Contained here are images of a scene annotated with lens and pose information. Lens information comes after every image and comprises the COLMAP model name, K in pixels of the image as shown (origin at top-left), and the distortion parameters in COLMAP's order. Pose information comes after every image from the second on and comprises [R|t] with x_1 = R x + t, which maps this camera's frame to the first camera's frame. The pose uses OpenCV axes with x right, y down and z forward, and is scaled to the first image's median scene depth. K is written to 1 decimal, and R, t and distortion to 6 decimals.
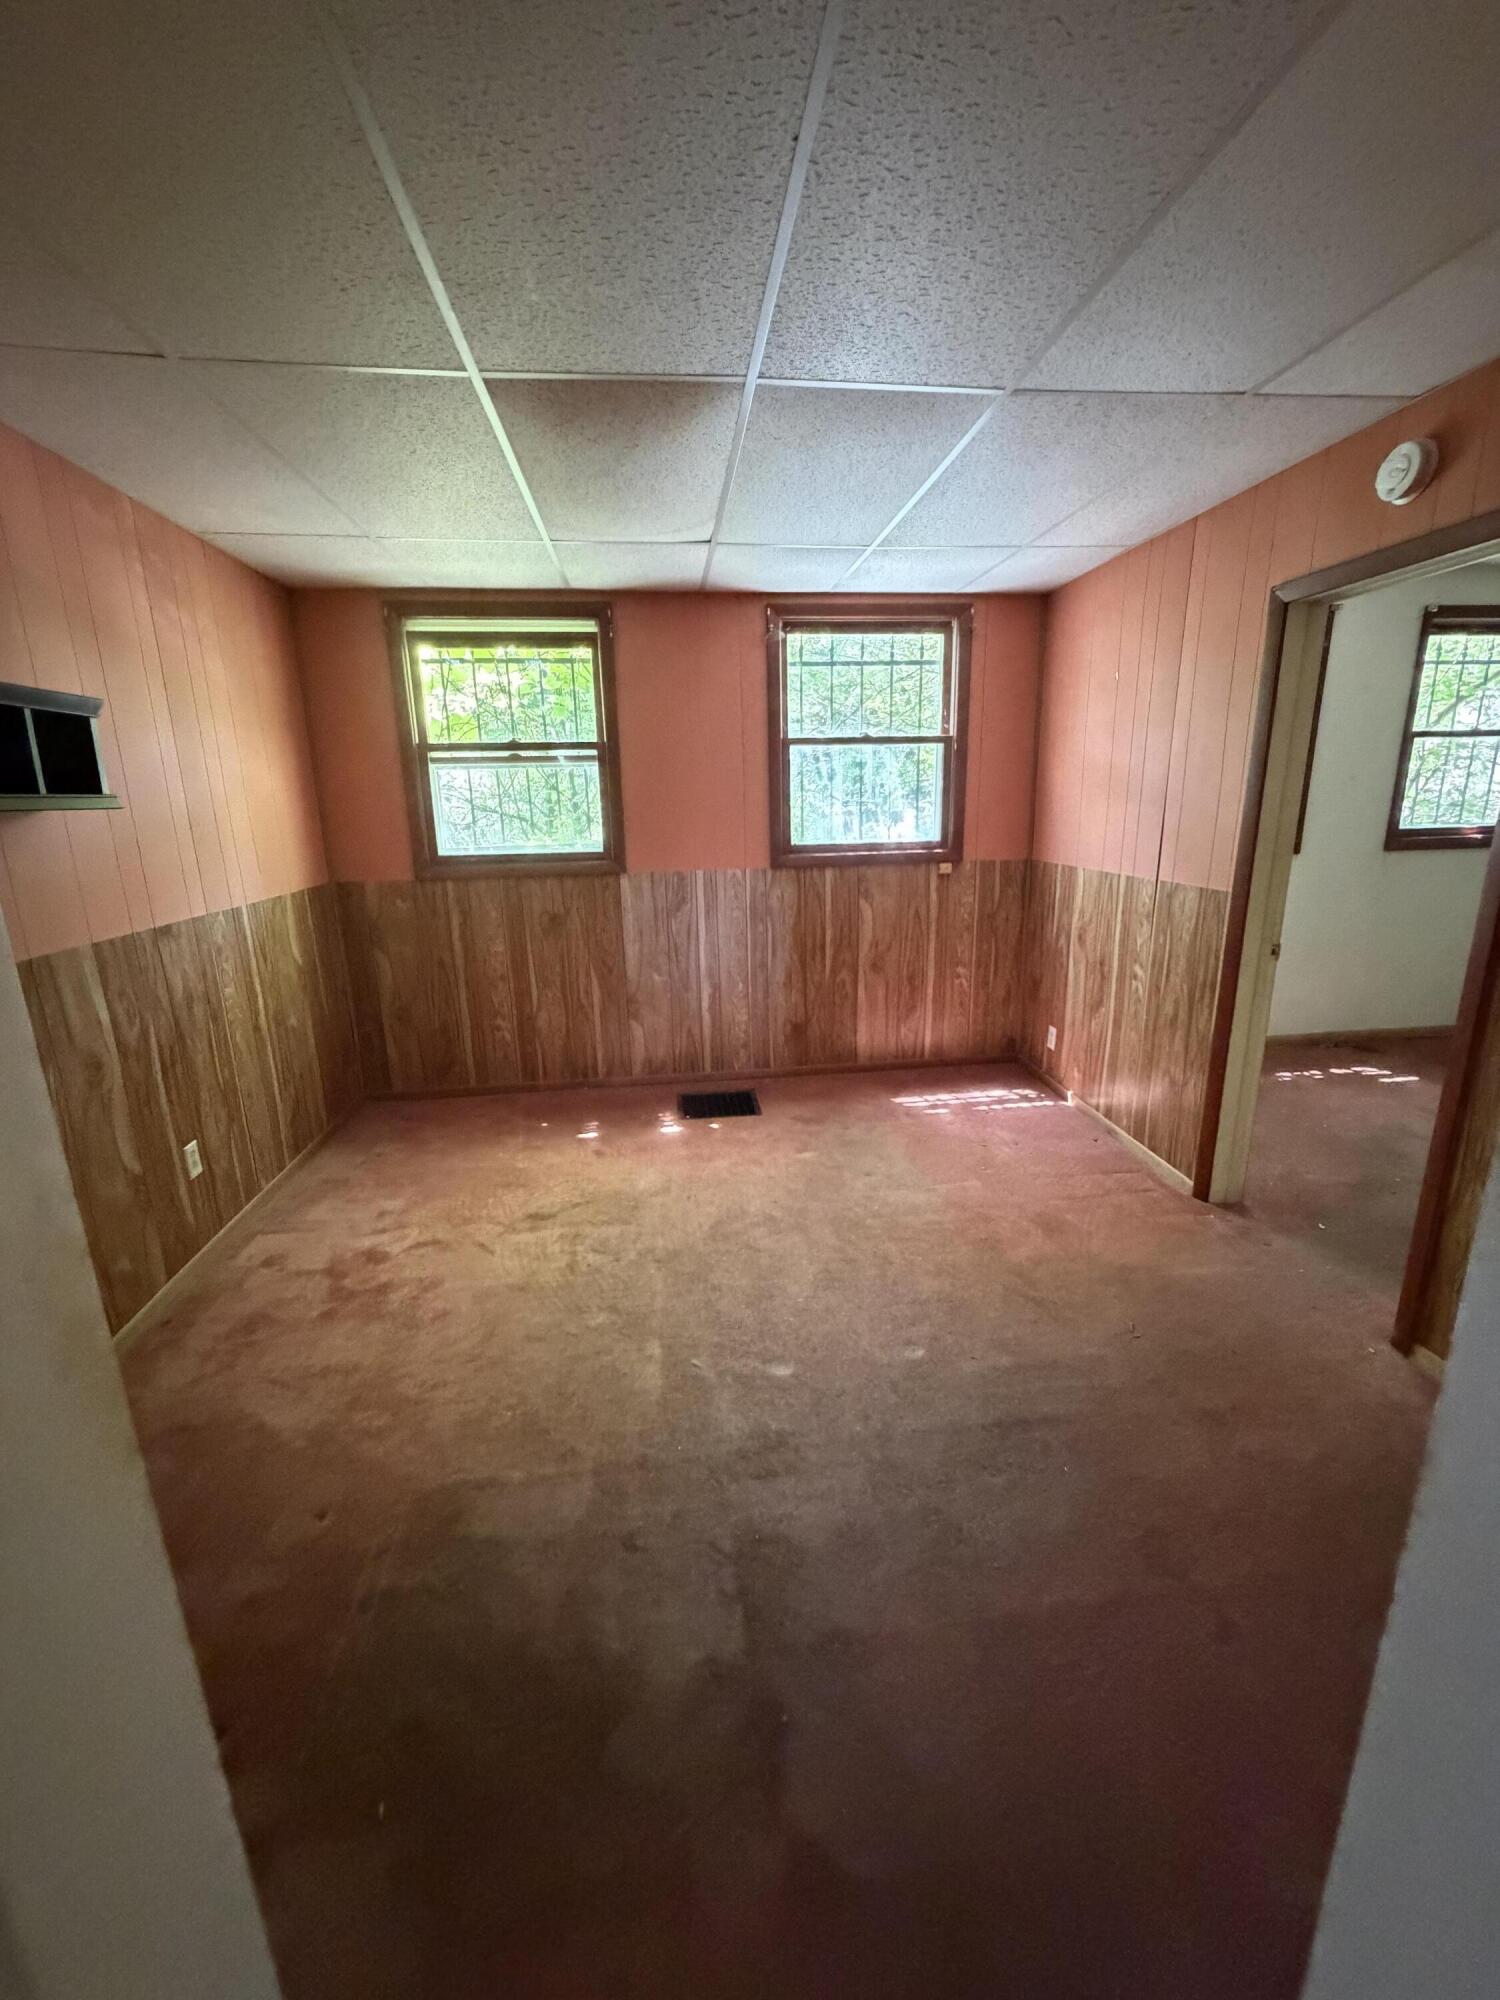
lens RADIAL K [[801.3, 0, 750.0], [0, 801.3, 1000.0], [0, 0, 1]] dist [-0.002247, -0.000019]
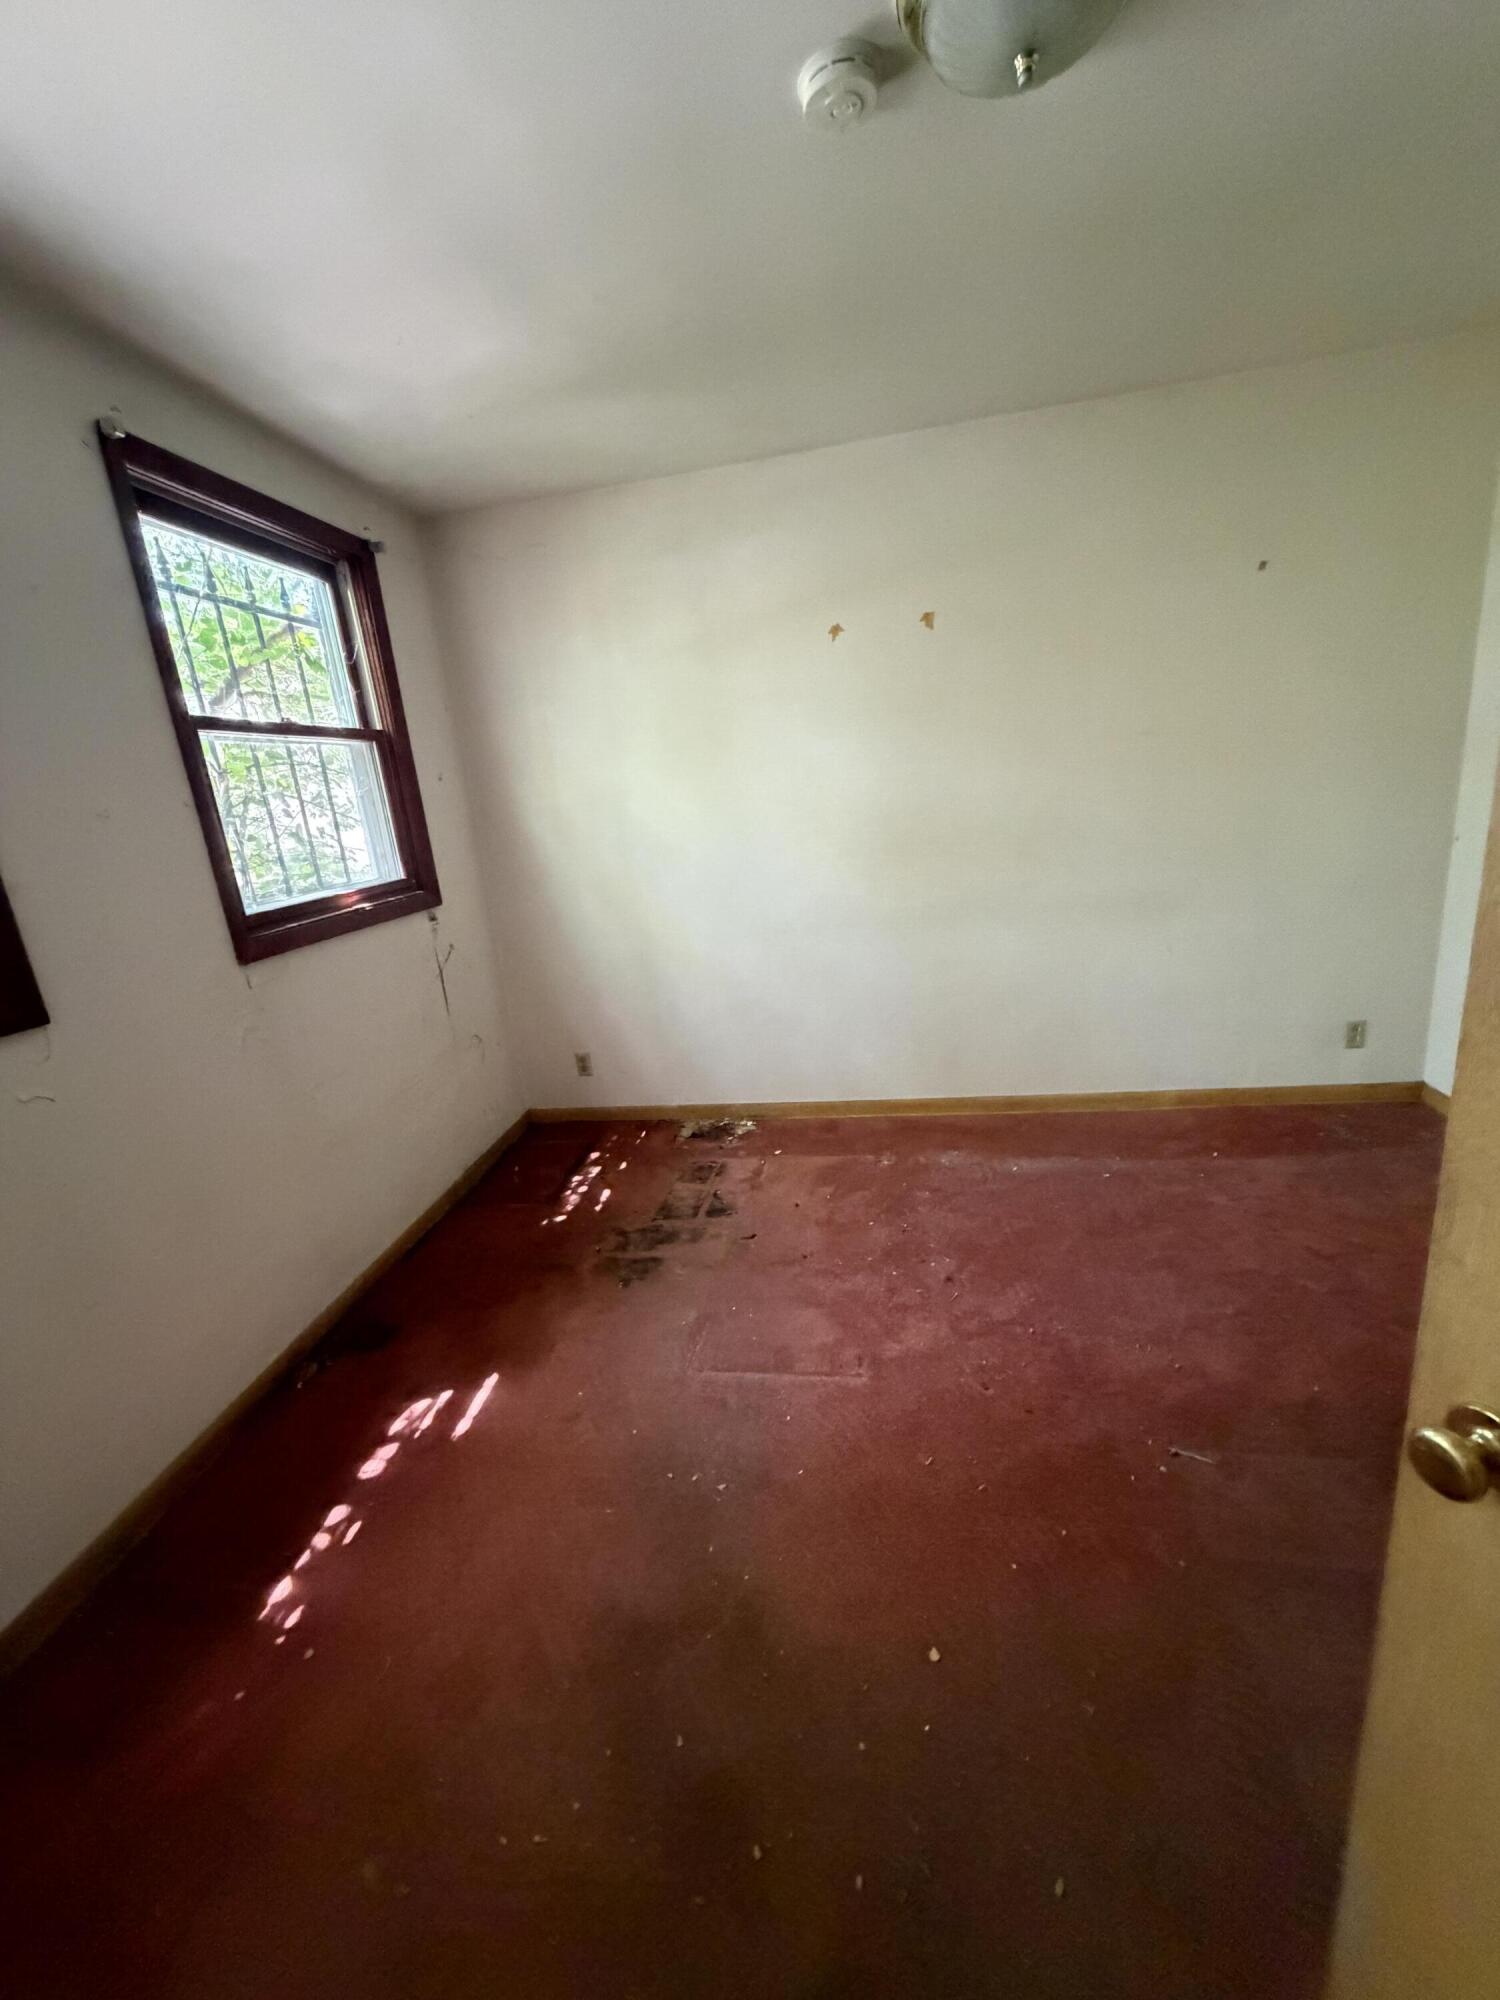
lens RADIAL K [[801.3, 0, 750.0], [0, 801.3, 1000.0], [0, 0, 1]] dist [-0.002247, -0.000019]
pose [[0.264456, -0.253275, 0.930545, 0.433986], [0.321391, 0.932886, 0.162575, -0.149835], [-0.909269, 0.256076, 0.328108, 0.586647]]
